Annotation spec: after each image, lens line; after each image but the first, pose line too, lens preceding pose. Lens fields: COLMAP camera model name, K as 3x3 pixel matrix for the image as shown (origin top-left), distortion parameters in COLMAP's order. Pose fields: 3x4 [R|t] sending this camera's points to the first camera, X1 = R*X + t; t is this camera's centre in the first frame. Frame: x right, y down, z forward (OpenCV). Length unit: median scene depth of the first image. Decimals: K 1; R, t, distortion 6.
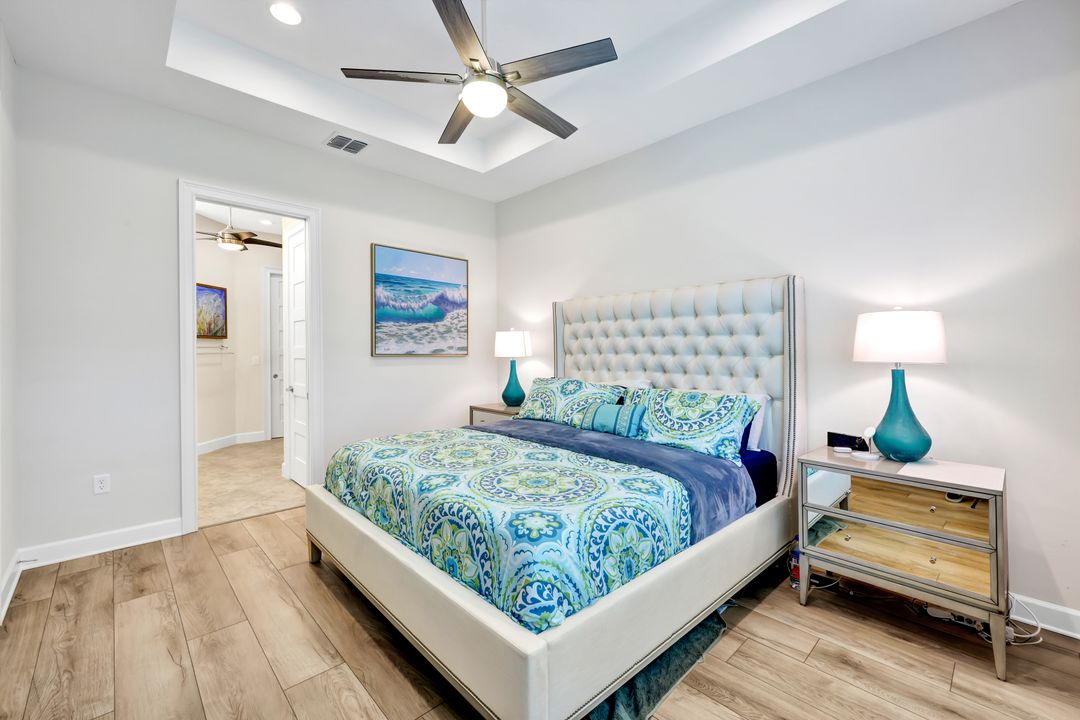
lens RADIAL K [[433.0, 0, 542.0], [0, 433.0, 353.9], [0, 0, 1]] dist [-0.002664, 0.000729]
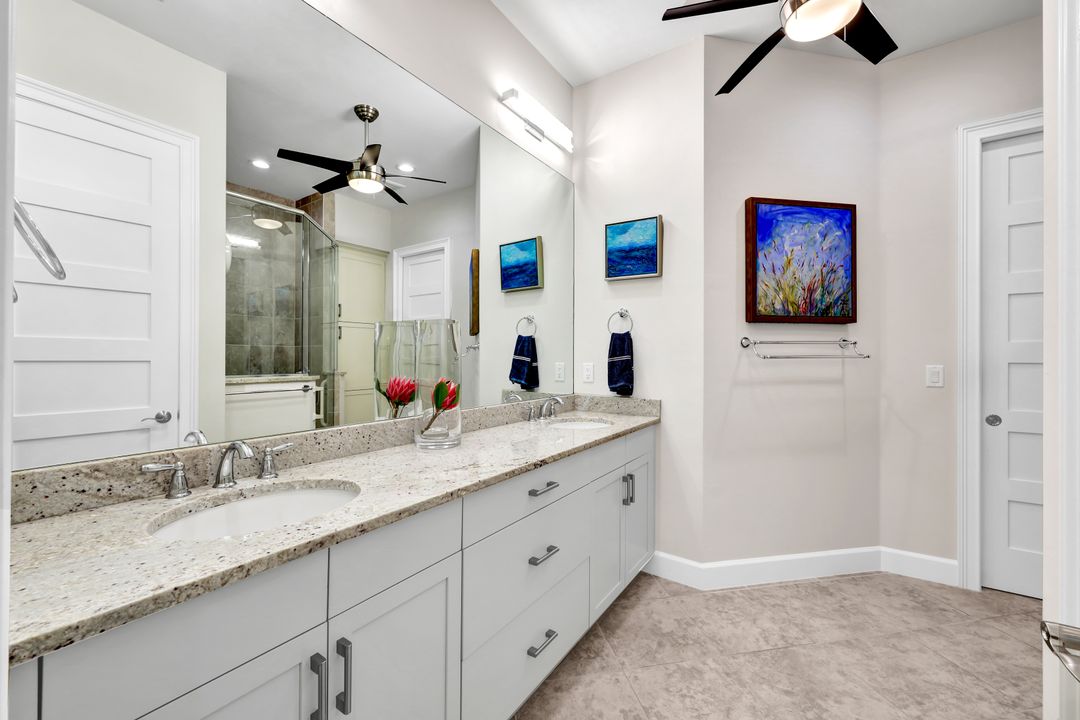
lens RADIAL K [[433.0, 0, 542.7], [0, 433.0, 355.9], [0, 0, 1]] dist [-0.002664, 0.000729]
pose [[0.197686, 0.003630, -0.980259, -0.374650], [-0.004390, 0.999986, 0.002818, -0.001794], [0.980256, 0.003746, 0.197699, 0.618786]]
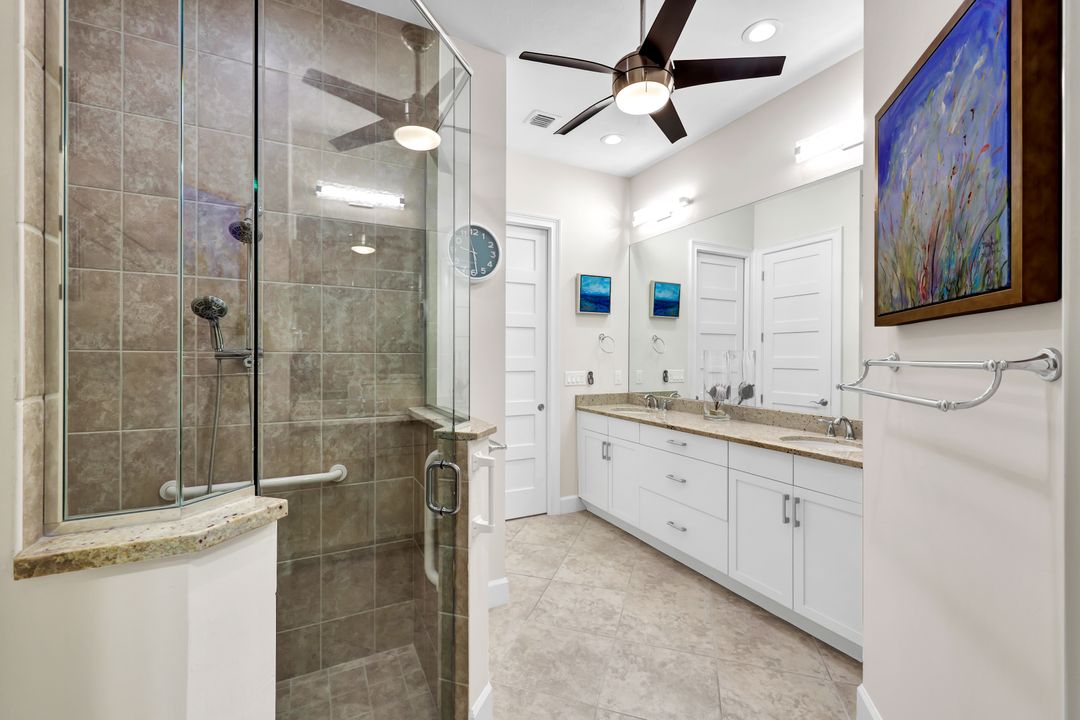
lens RADIAL K [[433.0, 0, 538.4], [0, 433.0, 356.6], [0, 0, 1]] dist [-0.002664, 0.000729]
pose [[-0.954450, -0.003148, 0.298355, -0.630379], [-0.002106, 0.999991, 0.003812, -0.017968], [-0.298365, 0.003010, -0.954447, 1.183584]]
